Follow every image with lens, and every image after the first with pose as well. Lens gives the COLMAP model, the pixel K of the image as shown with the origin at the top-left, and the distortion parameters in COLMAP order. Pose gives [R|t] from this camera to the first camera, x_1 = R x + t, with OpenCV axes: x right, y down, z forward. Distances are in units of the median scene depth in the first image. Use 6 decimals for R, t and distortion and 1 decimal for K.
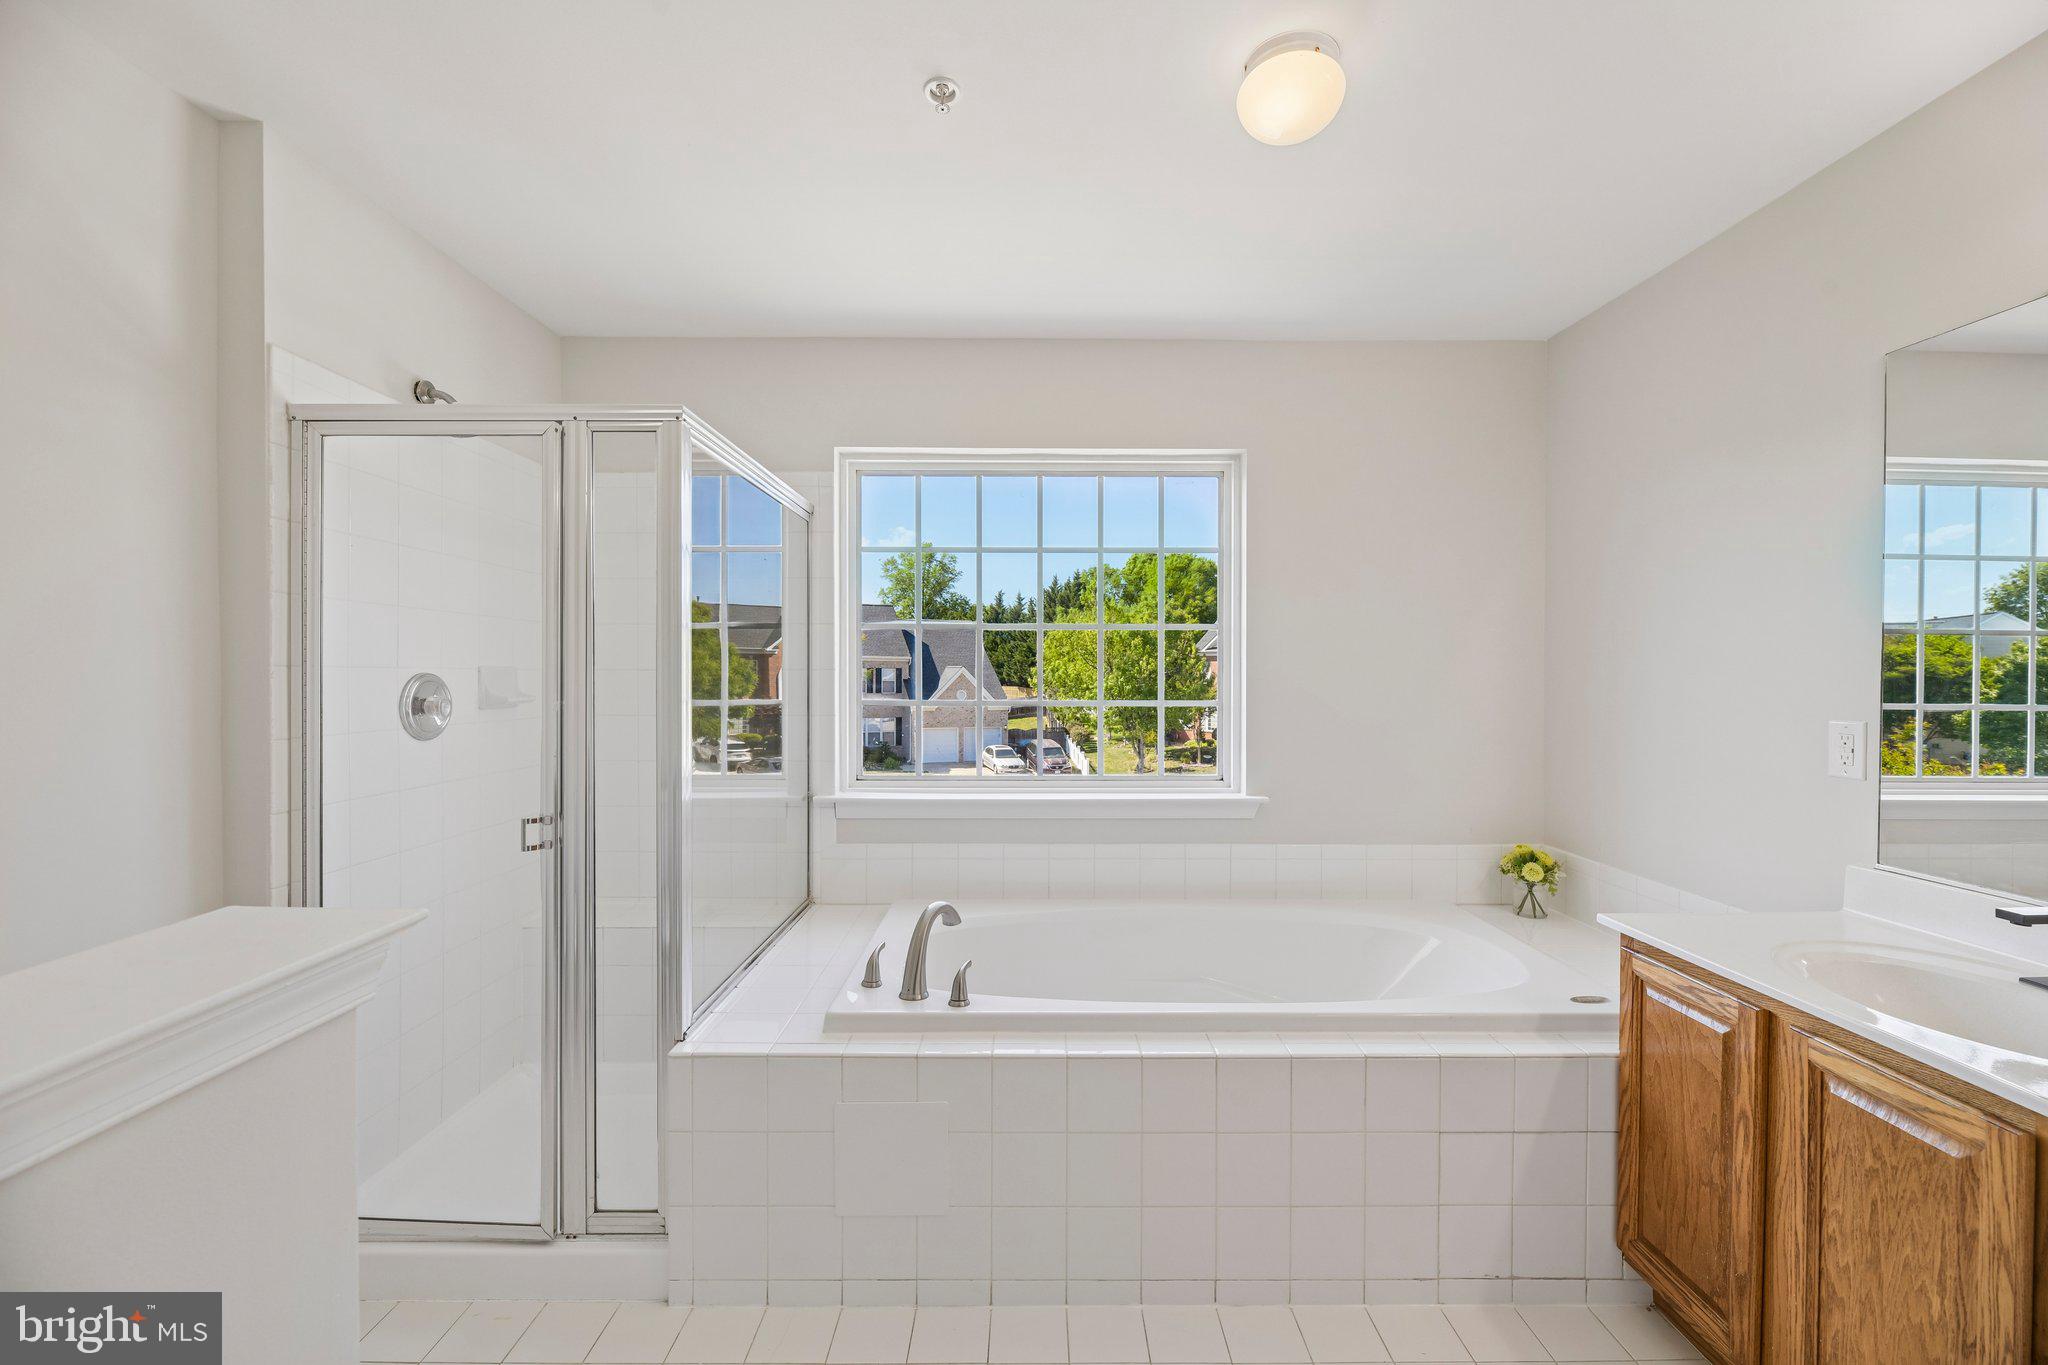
lens RADIAL K [[822.1, 0, 1031.4], [0, 822.1, 680.1], [0, 0, 1]] dist [-0.002587, -0.002035]
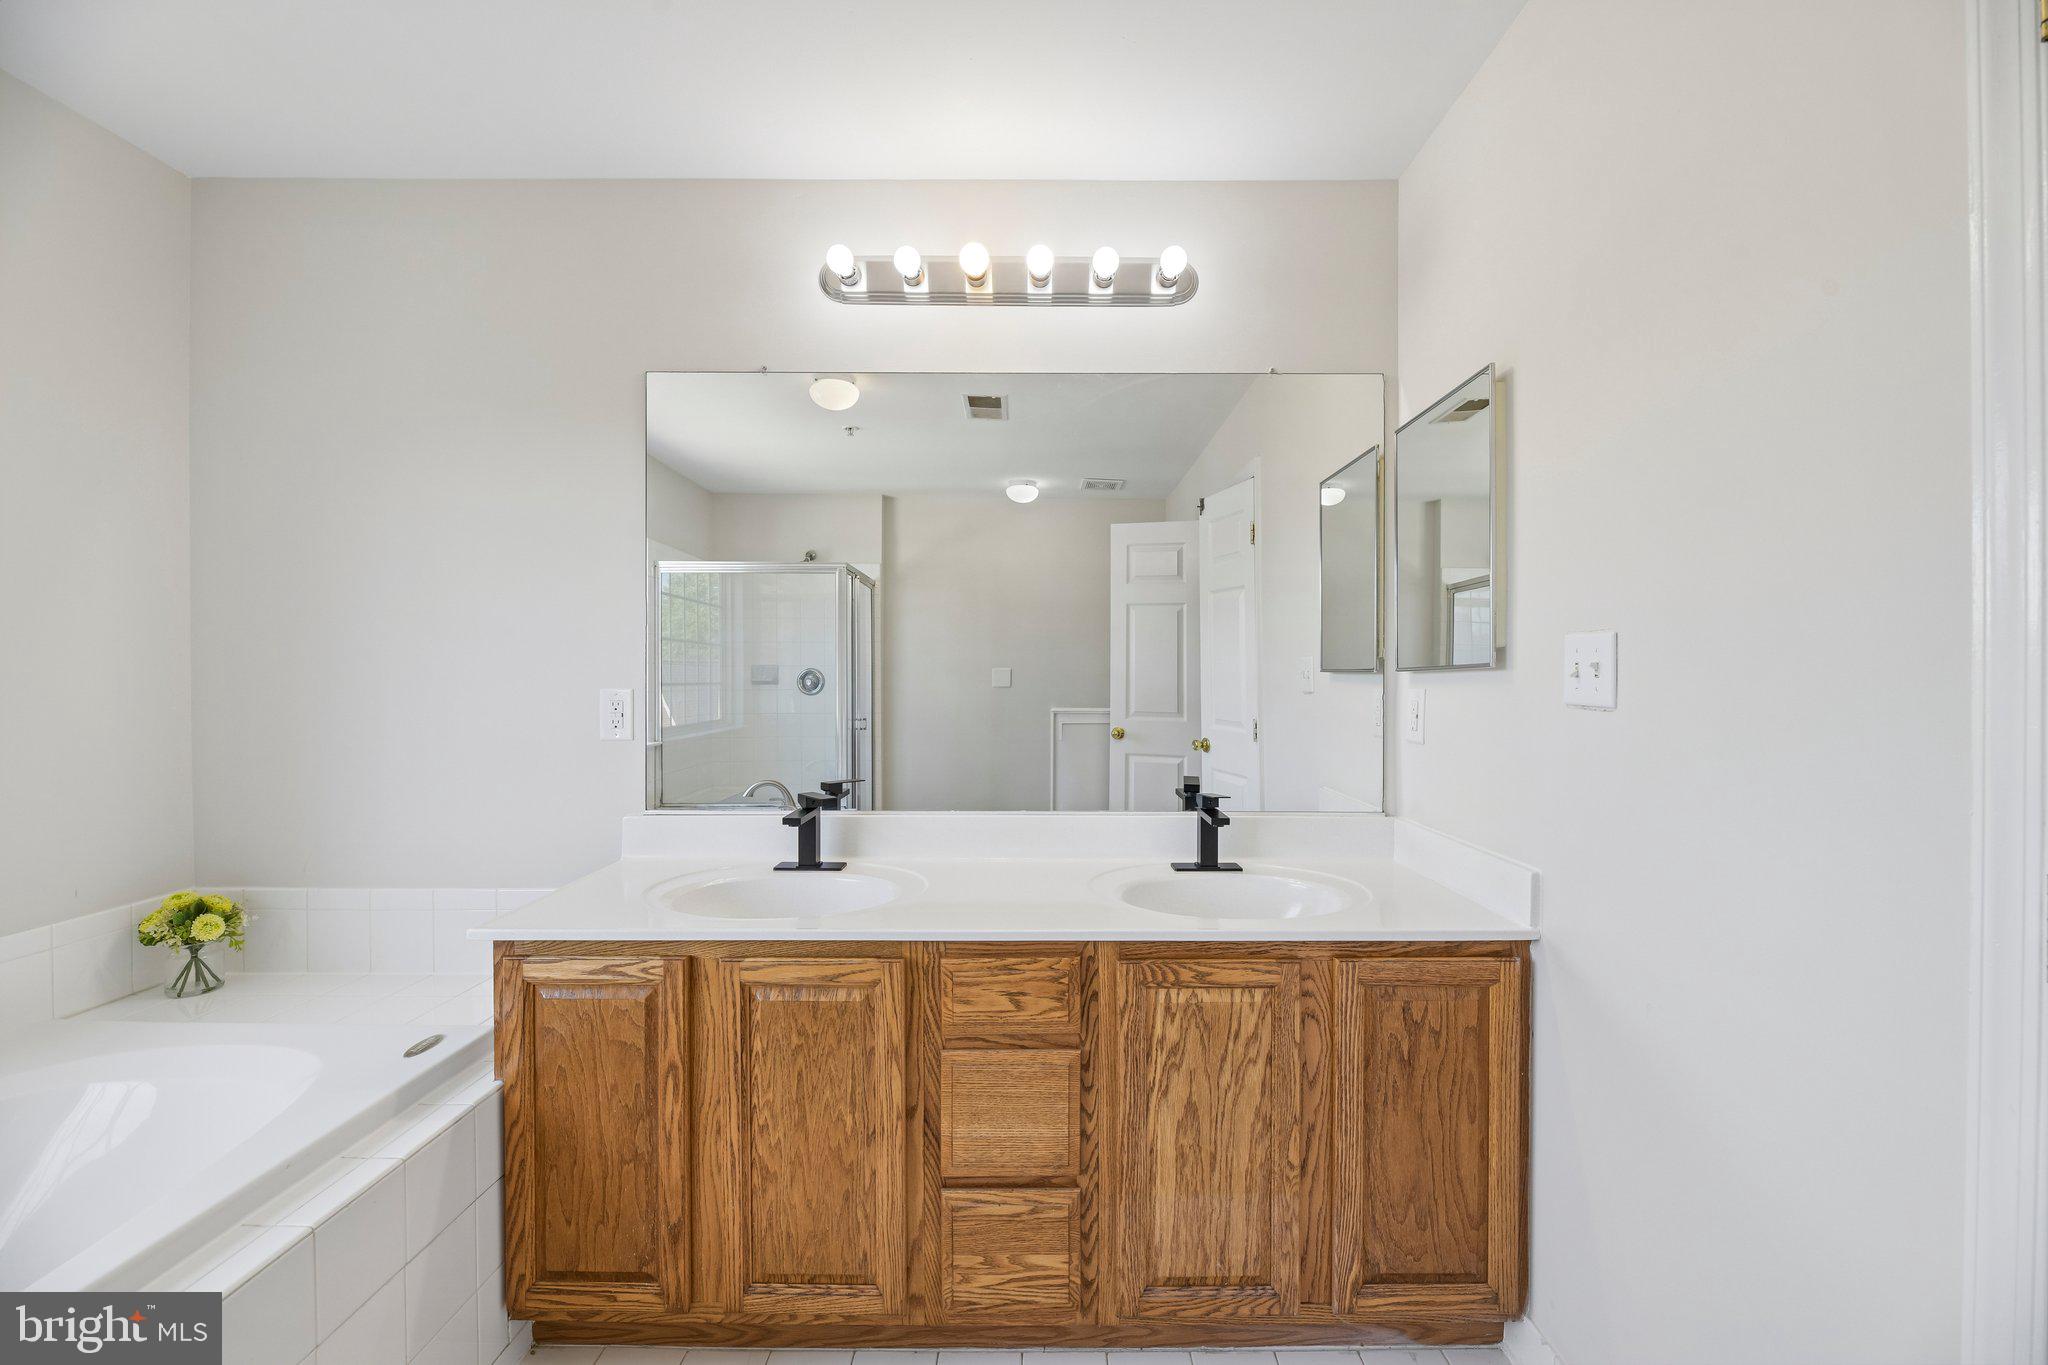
lens RADIAL K [[822.1, 0, 1028.0], [0, 822.1, 684.9], [0, 0, 1]] dist [-0.002587, -0.002035]
pose [[0.013900, -0.012557, 0.999825, -0.138027], [0.009071, 0.999882, 0.012432, 0.044265], [-0.999862, 0.008896, 0.014012, 0.520363]]
